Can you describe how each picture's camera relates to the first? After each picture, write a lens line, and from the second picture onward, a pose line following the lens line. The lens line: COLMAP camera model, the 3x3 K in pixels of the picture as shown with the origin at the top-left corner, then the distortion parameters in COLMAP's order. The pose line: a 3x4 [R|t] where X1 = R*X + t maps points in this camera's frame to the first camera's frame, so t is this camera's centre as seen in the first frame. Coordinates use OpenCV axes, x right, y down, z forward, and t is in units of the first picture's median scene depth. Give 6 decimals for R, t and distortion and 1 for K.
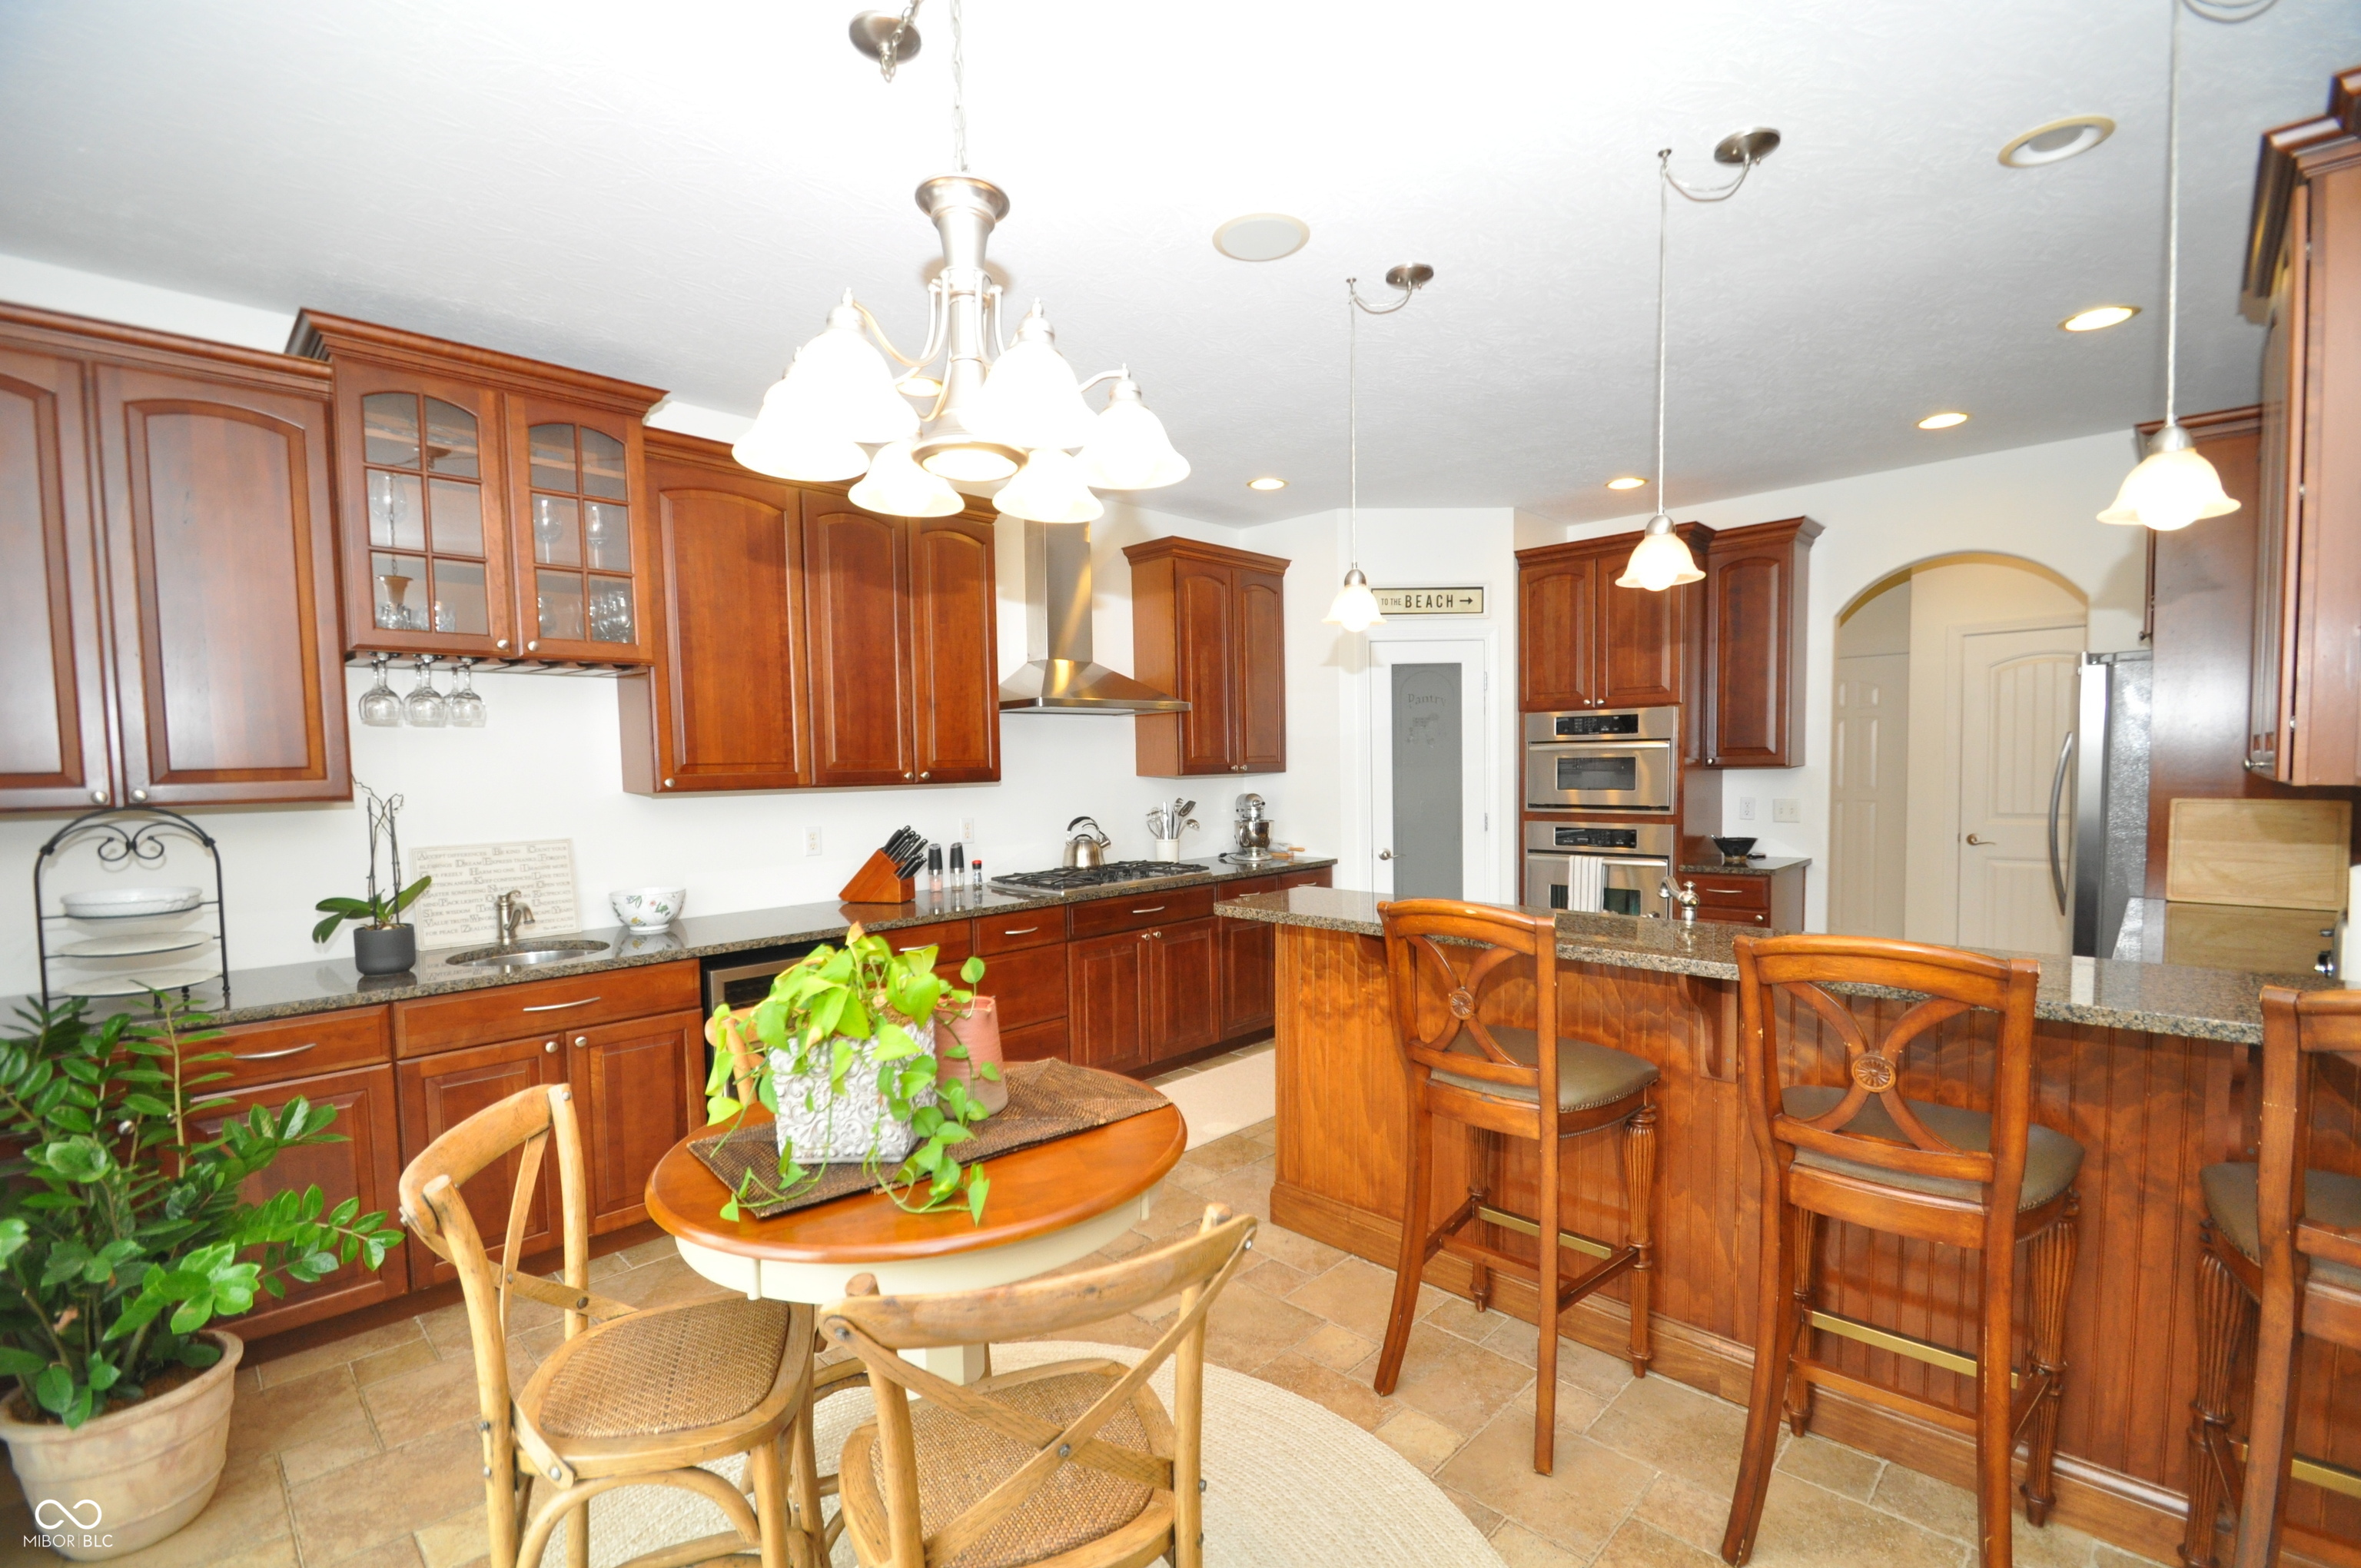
lens RADIAL K [[1034.1, 0, 1178.1], [0, 1034.1, 824.6], [0, 0, 1]] dist [0.015344, -0.019311]
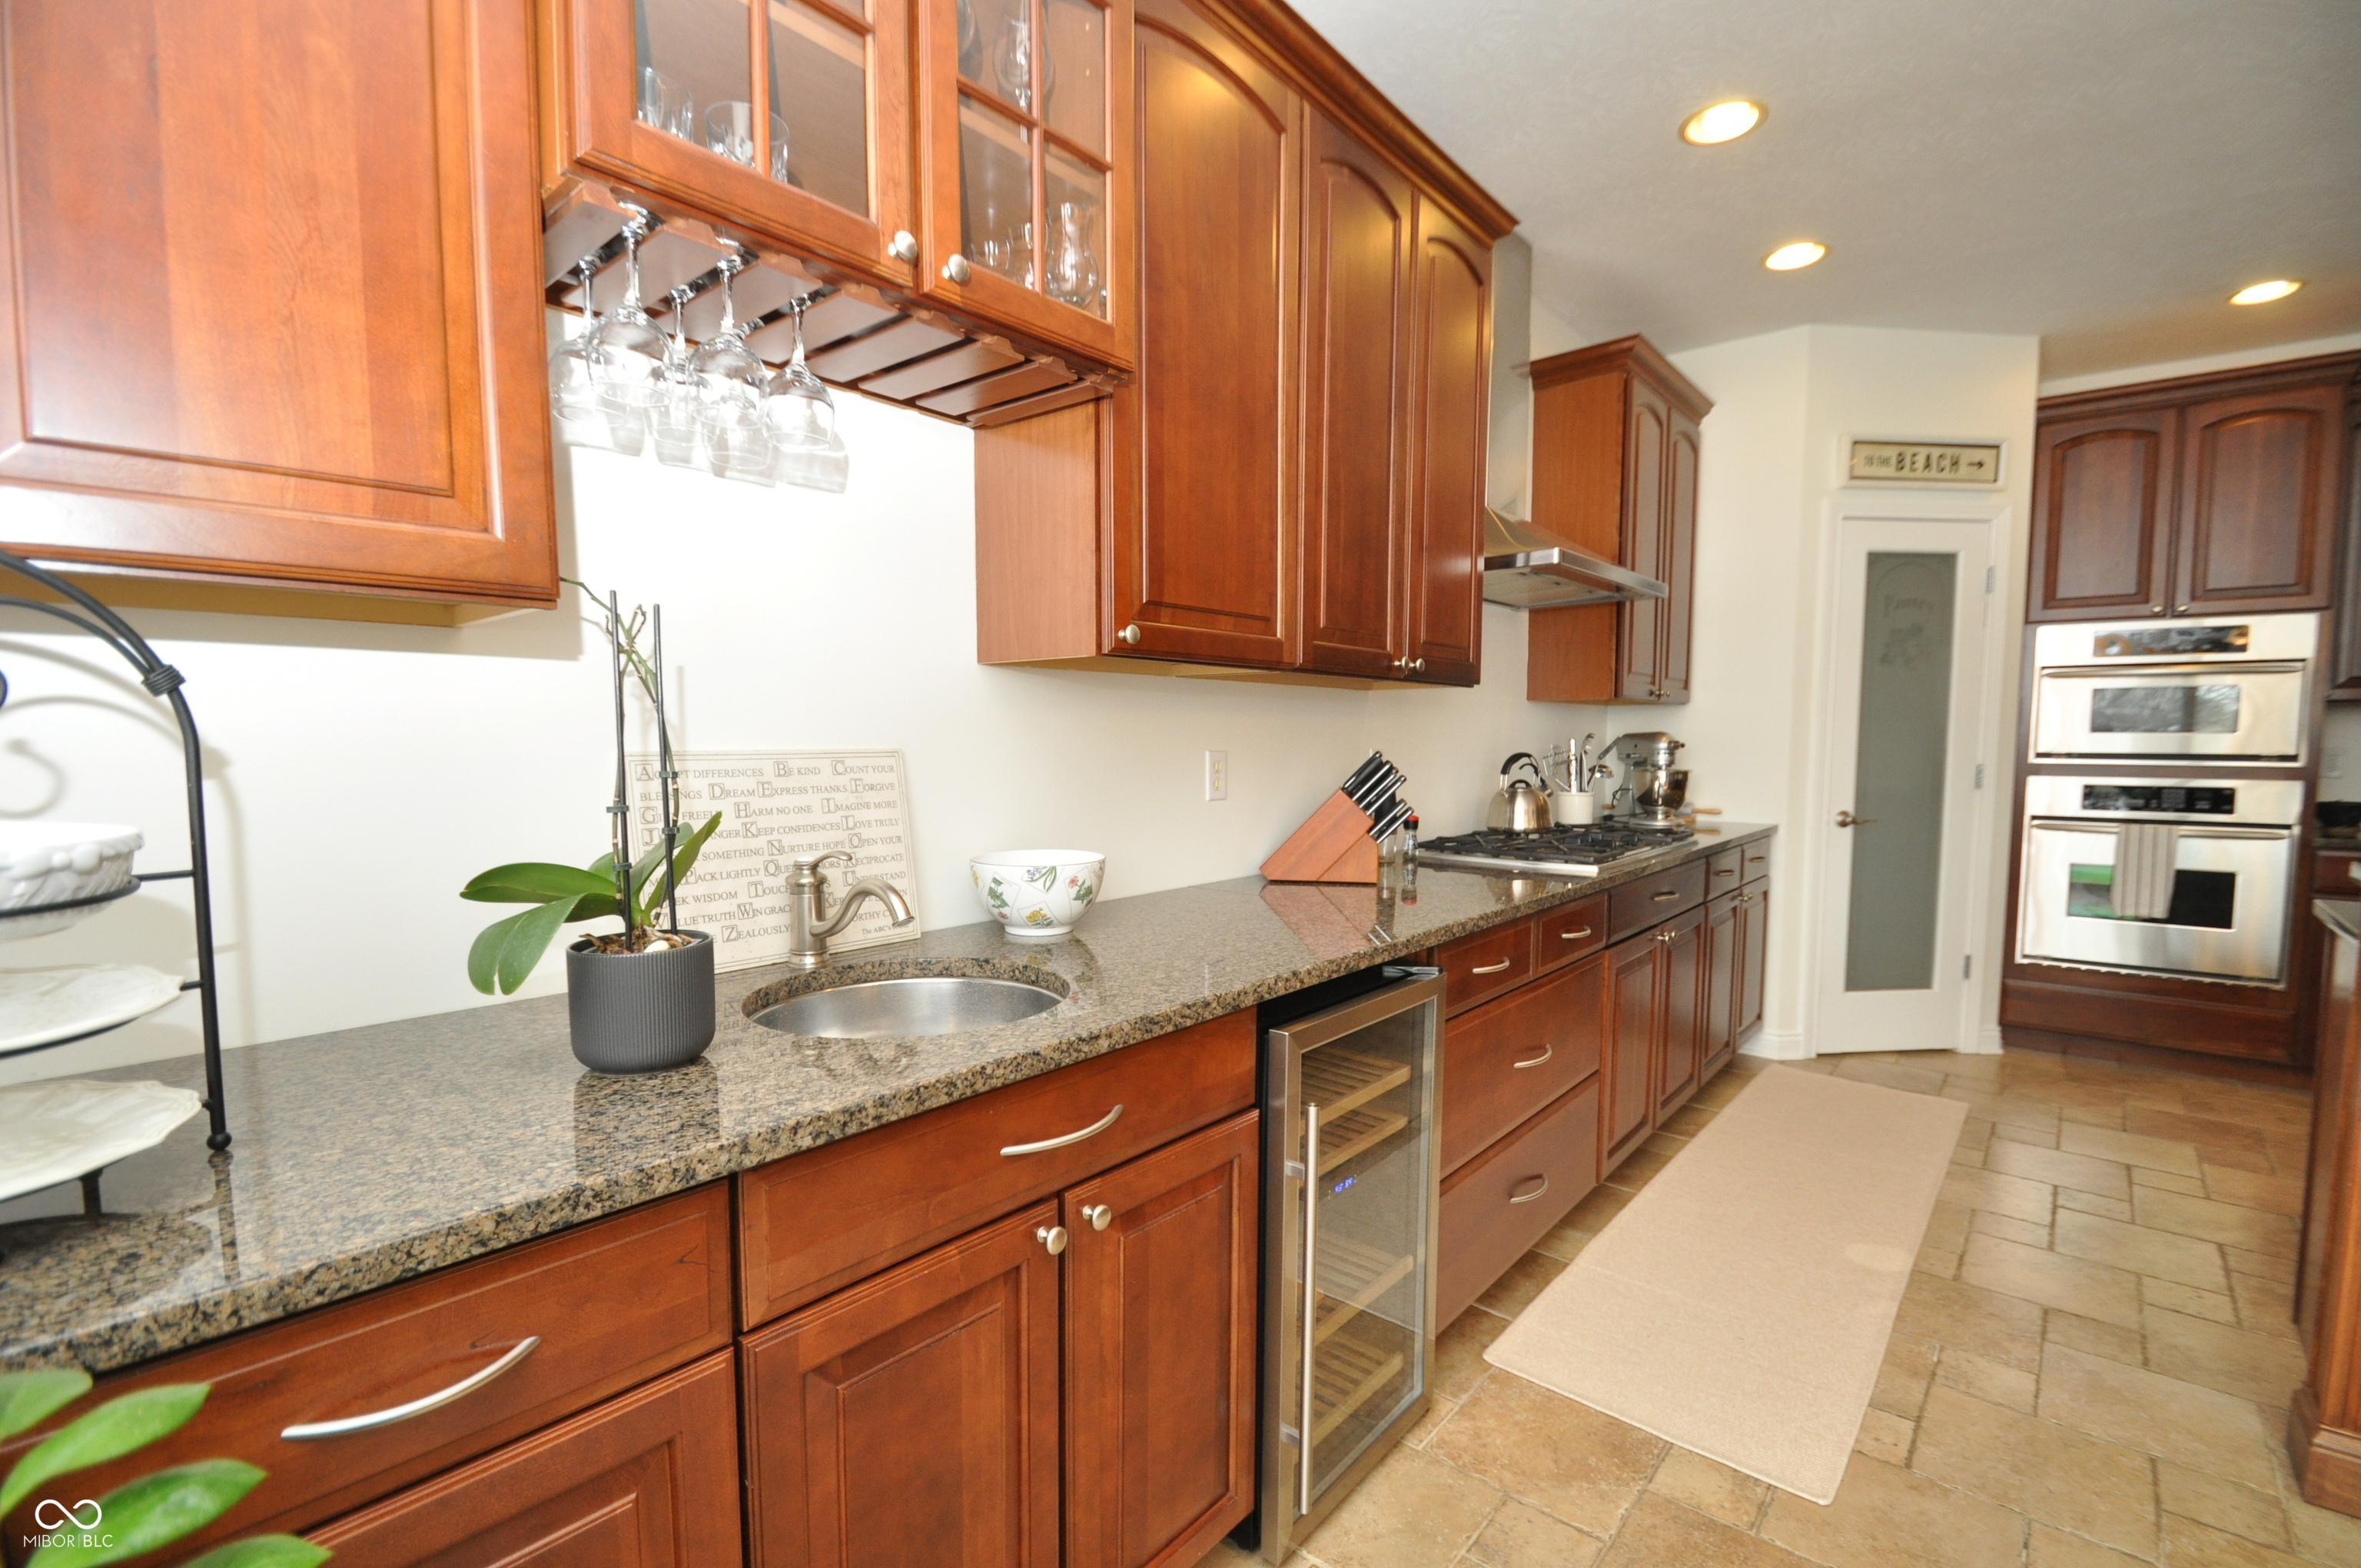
lens RADIAL K [[1034.1, 0, 1178.1], [0, 1034.1, 824.6], [0, 0, 1]] dist [0.015344, -0.019311]
pose [[0.997456, 0.013937, 0.069911, -0.467745], [-0.015655, 0.999587, 0.024088, 0.033809], [-0.069546, -0.025121, 0.997262, 0.477902]]
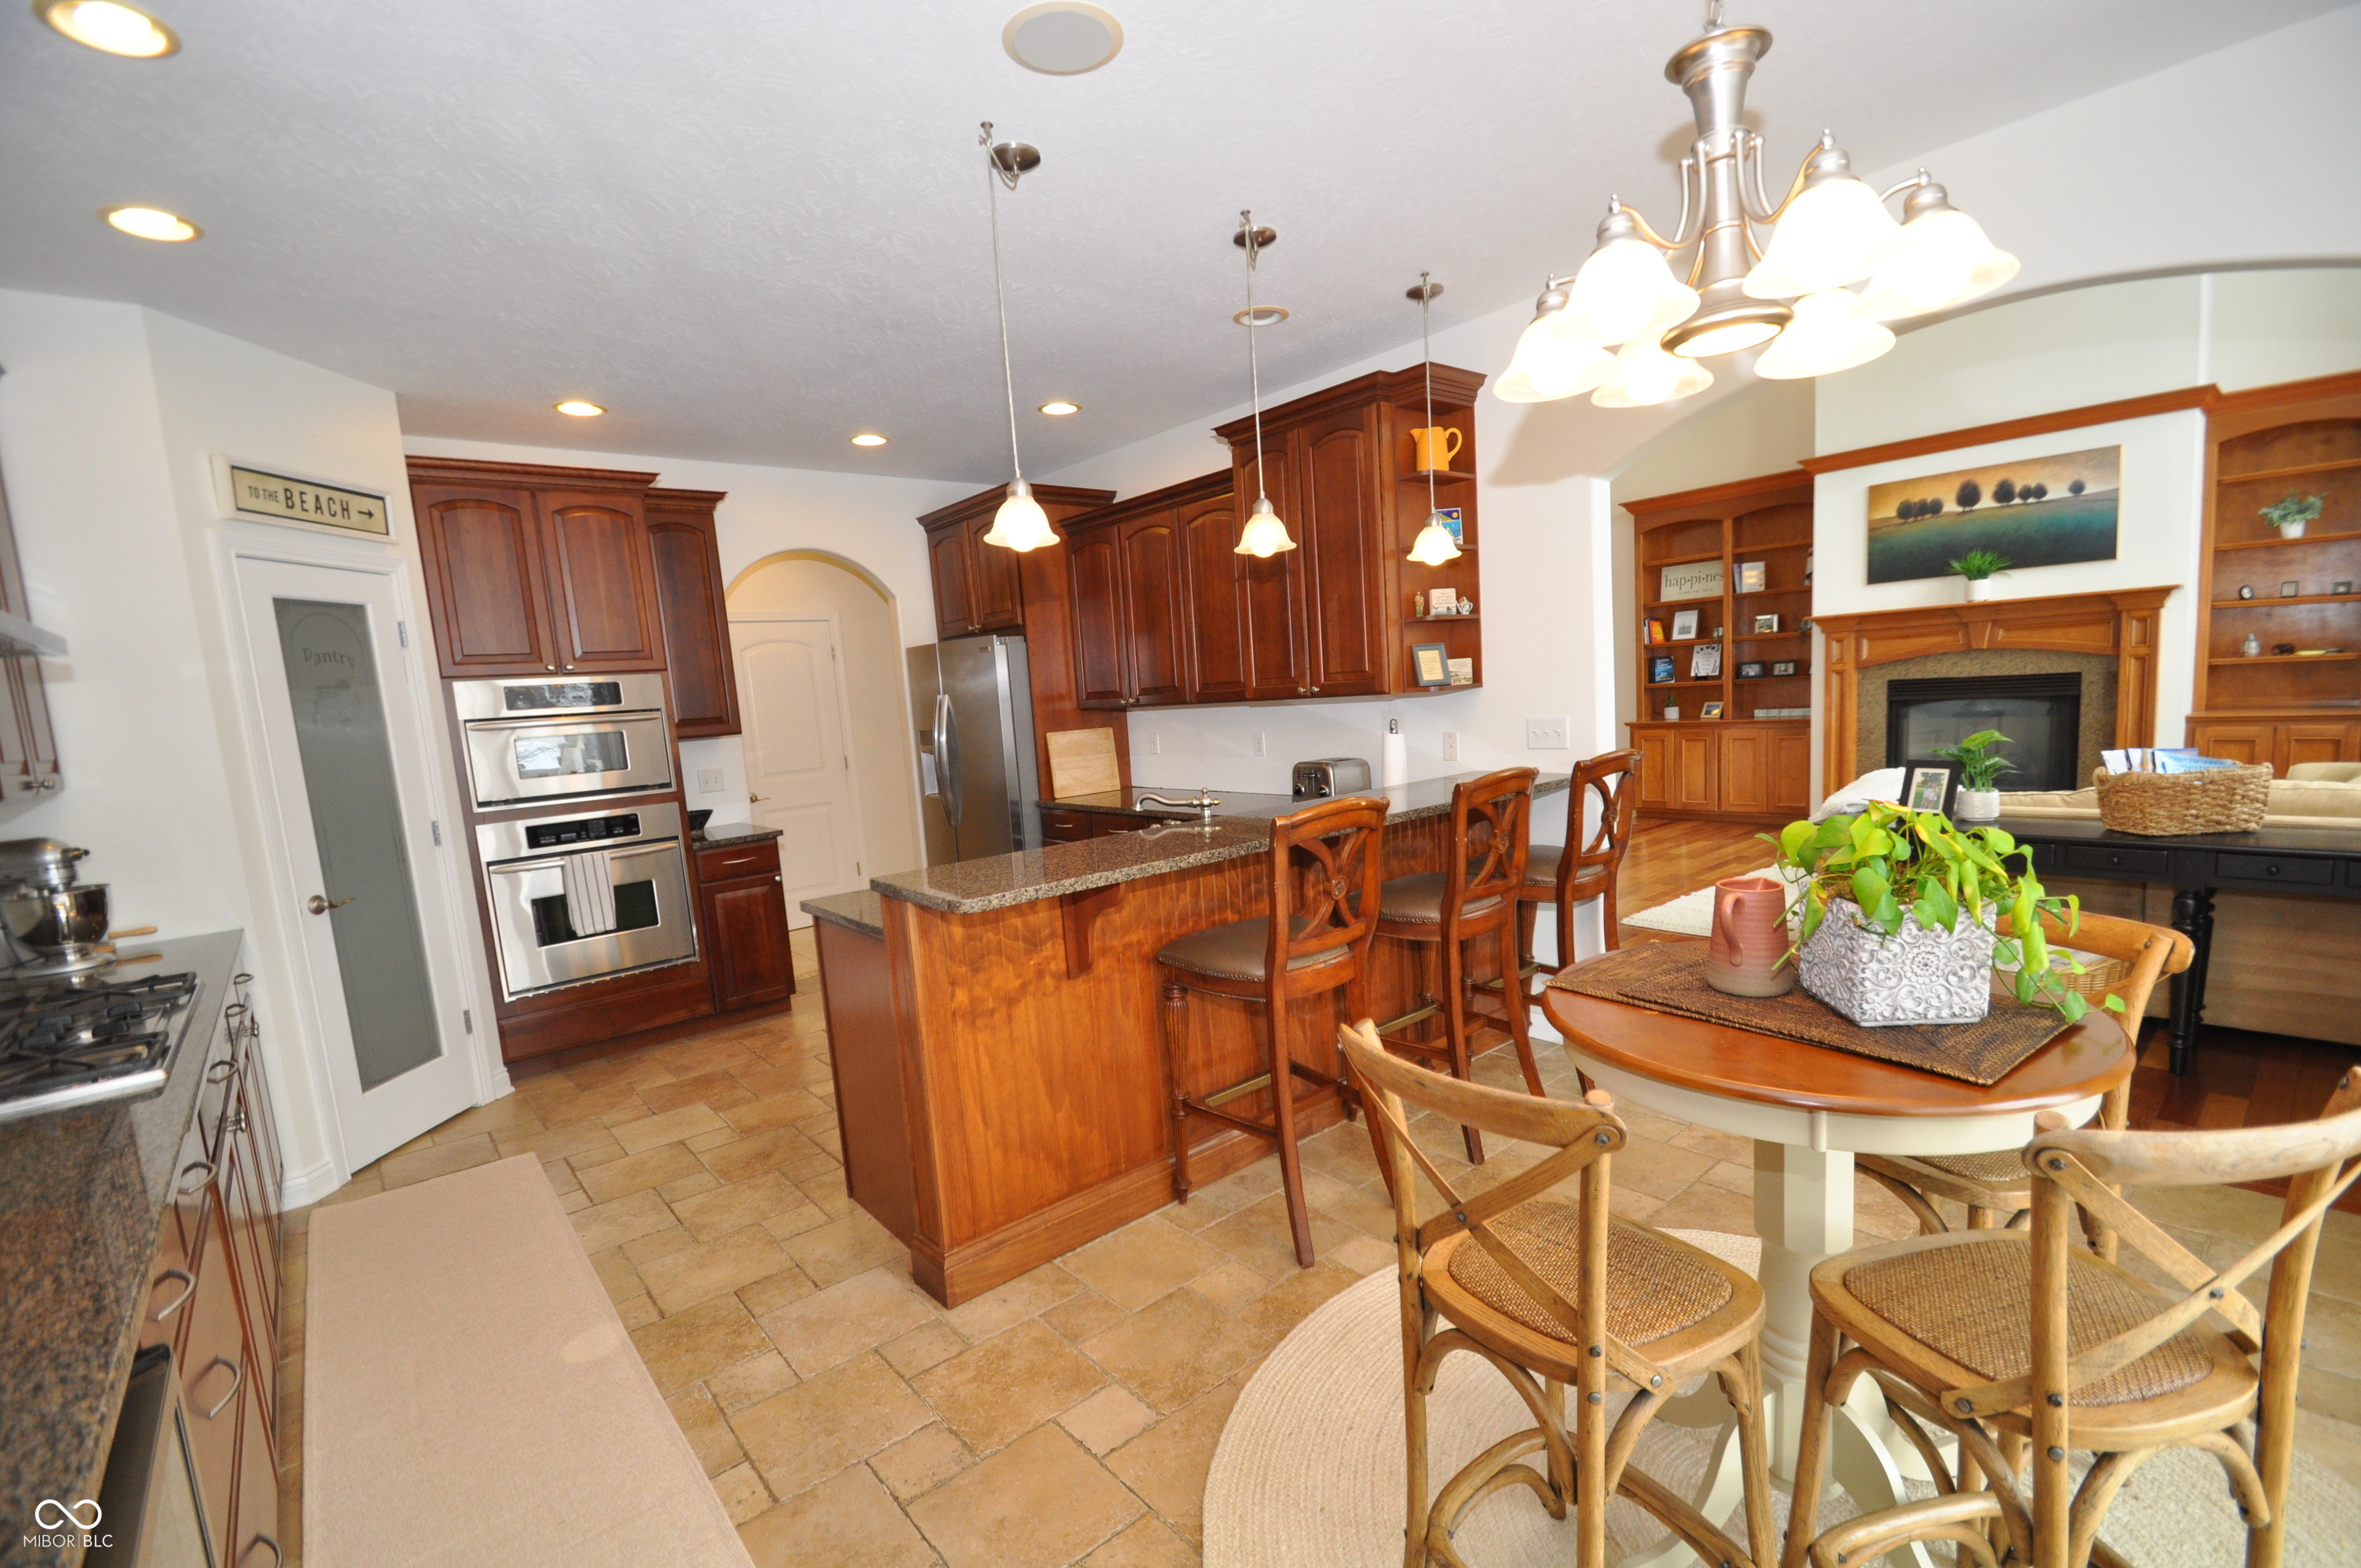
lens RADIAL K [[1034.1, 0, 1178.1], [0, 1034.1, 824.6], [0, 0, 1]] dist [0.015344, -0.019311]
pose [[0.082228, -0.115785, 0.989865, -0.553532], [0.127364, 0.986305, 0.104788, -0.027367], [-0.988442, 0.117456, 0.095849, 0.641786]]
